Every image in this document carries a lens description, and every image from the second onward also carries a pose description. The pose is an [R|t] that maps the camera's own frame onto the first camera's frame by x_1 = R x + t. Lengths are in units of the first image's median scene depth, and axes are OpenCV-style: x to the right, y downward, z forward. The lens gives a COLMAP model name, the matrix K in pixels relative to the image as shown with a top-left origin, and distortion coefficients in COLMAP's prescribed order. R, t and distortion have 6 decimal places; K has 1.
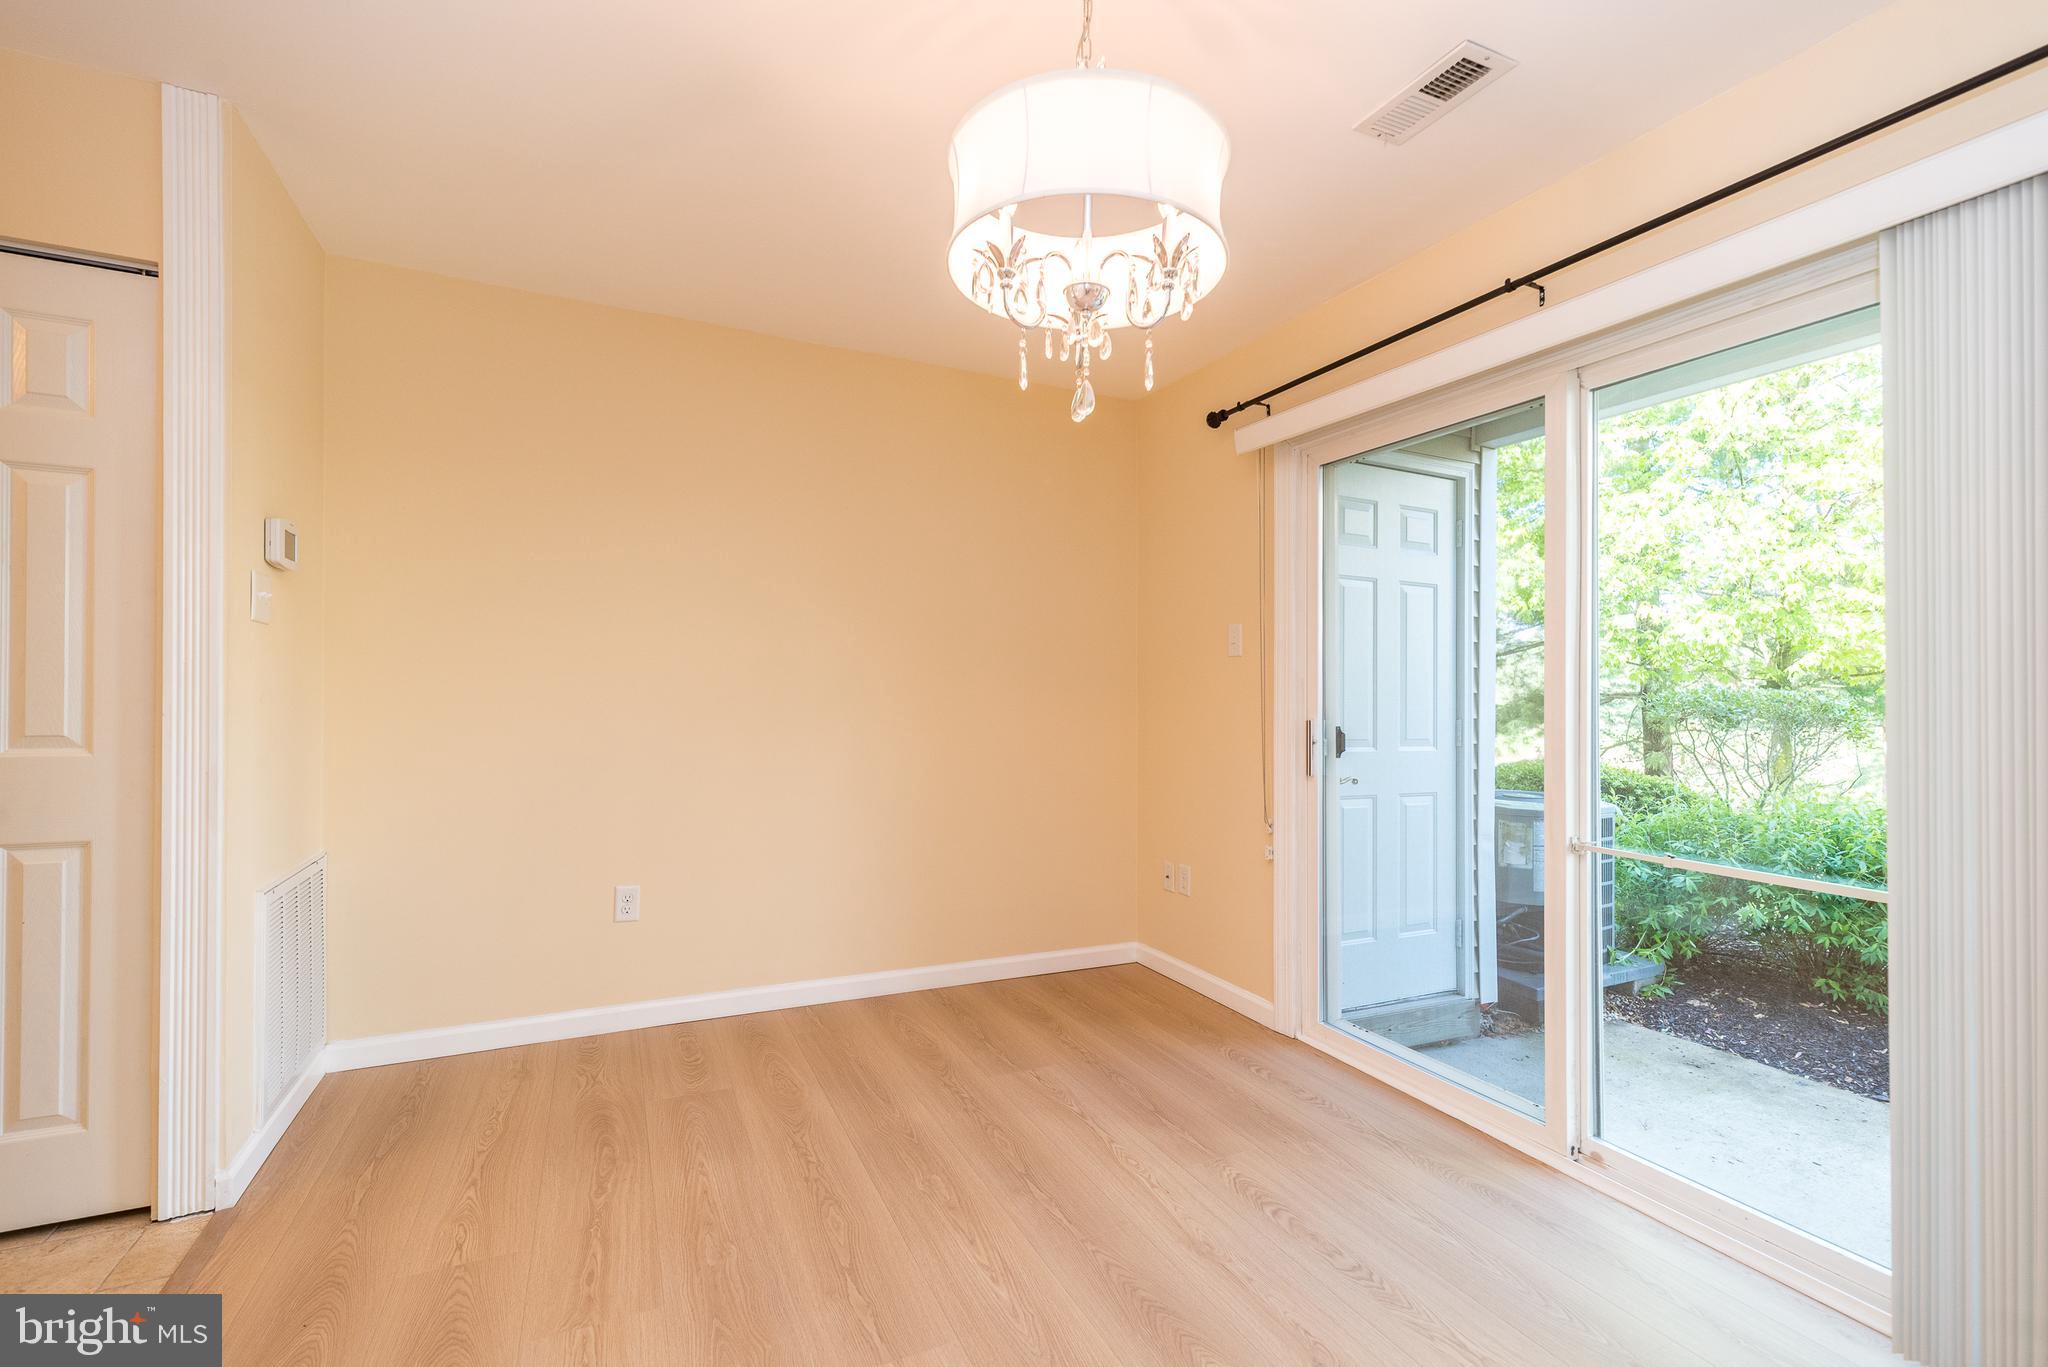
lens RADIAL K [[890.6, 0, 1014.6], [0, 890.6, 675.5], [0, 0, 1]] dist [0.010761, 0.000663]
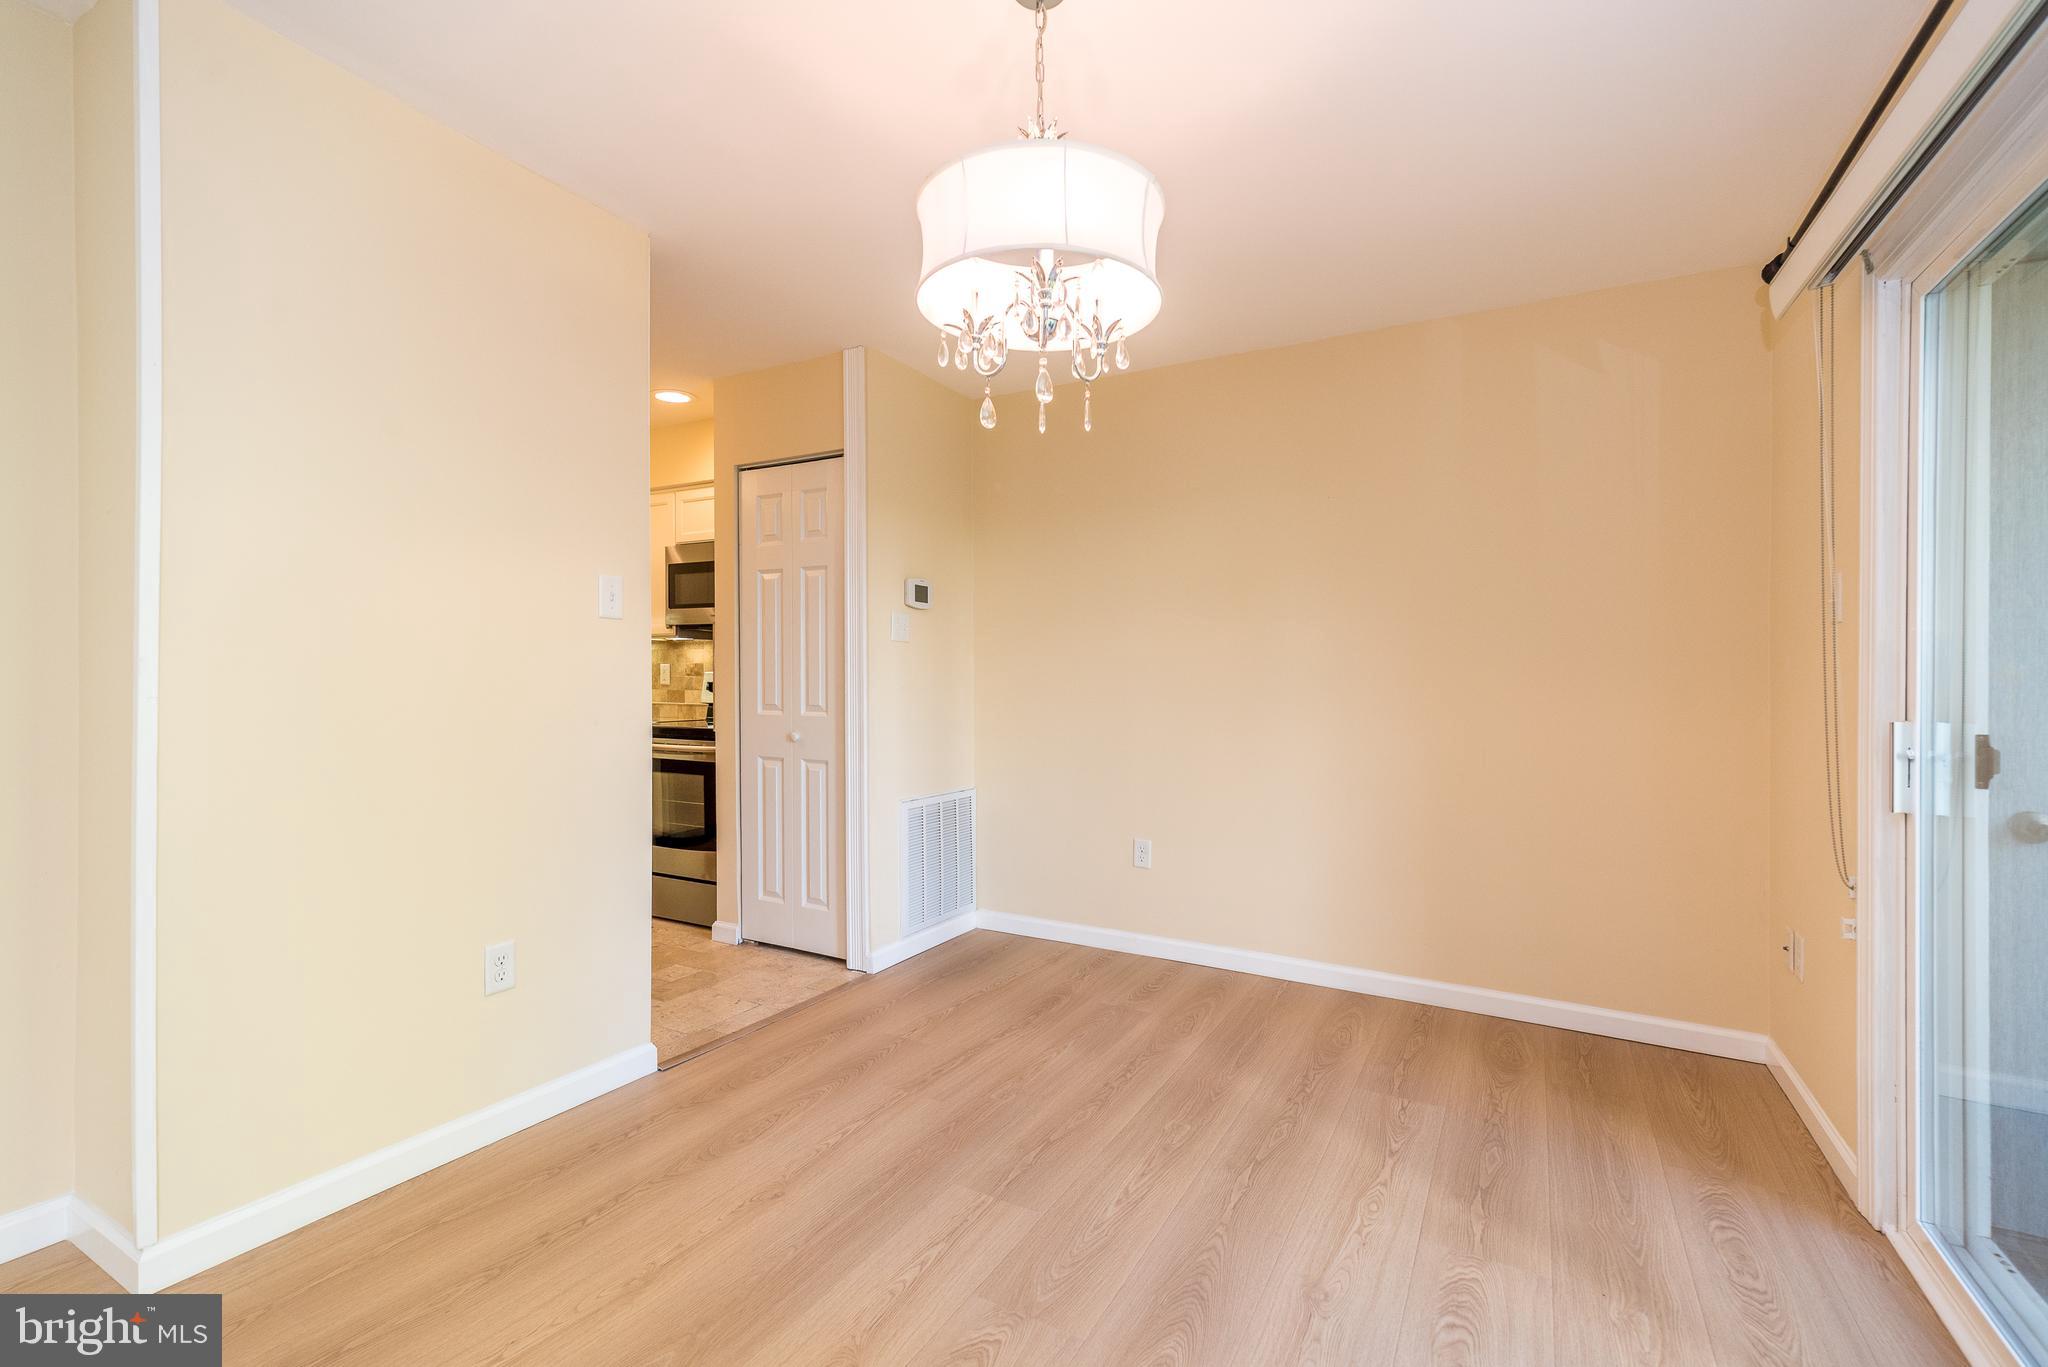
lens RADIAL K [[890.6, 0, 1023.1], [0, 890.6, 686.2], [0, 0, 1]] dist [0.010761, 0.000663]
pose [[0.582217, -0.002300, -0.813030, 0.545089], [0.018462, 0.999776, 0.010392, 0.008984], [0.812823, -0.021061, 0.582129, 0.174964]]
